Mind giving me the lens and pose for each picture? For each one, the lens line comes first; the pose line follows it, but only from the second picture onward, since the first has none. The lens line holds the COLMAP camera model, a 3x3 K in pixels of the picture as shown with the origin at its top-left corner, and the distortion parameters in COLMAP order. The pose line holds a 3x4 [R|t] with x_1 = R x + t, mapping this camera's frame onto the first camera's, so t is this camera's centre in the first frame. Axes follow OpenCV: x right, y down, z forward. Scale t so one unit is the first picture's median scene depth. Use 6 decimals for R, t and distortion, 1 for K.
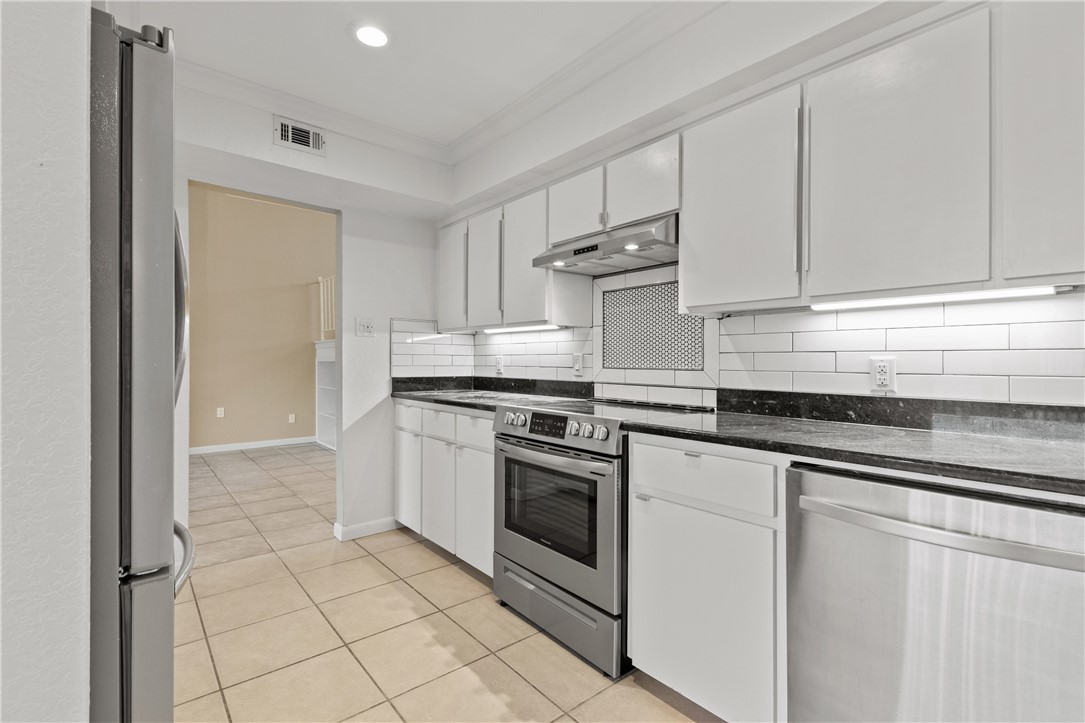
lens RADIAL K [[490.0, 0, 543.0], [0, 490.0, 360.2], [0, 0, 1]] dist [0.002297, 0.000065]
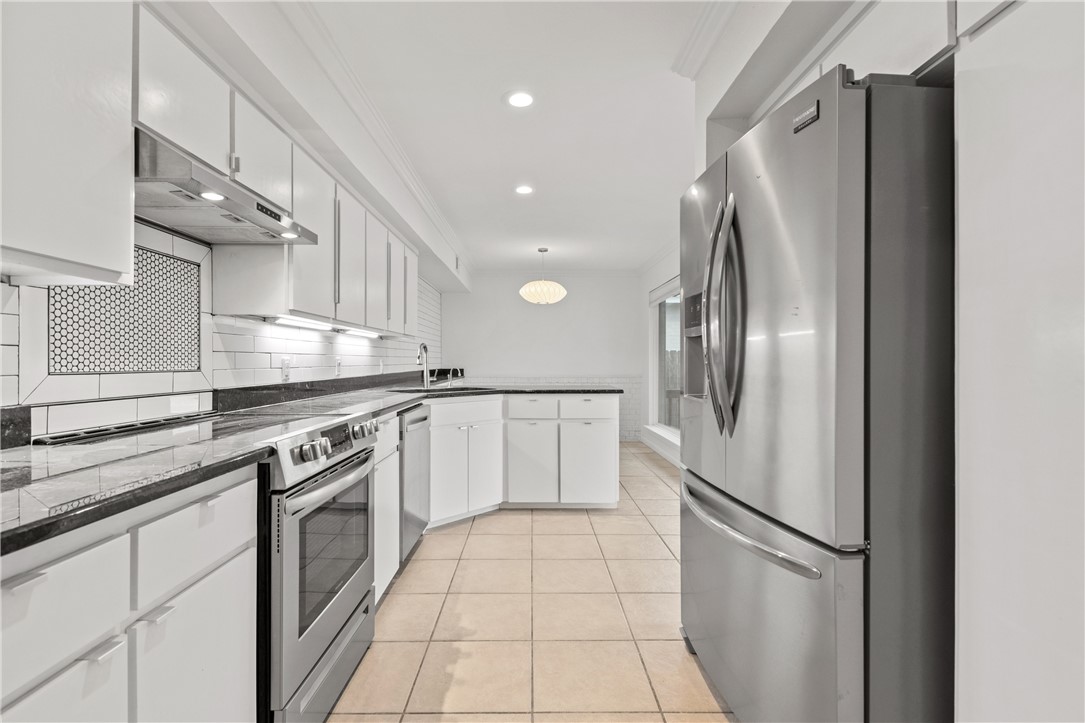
lens RADIAL K [[490.0, 0, 544.7], [0, 490.0, 362.2], [0, 0, 1]] dist [0.002297, 0.000065]
pose [[-0.776044, -0.005342, 0.630656, -0.689672], [-0.002507, 0.999982, 0.005385, -0.000882], [-0.630674, 0.002598, -0.776044, 1.273659]]
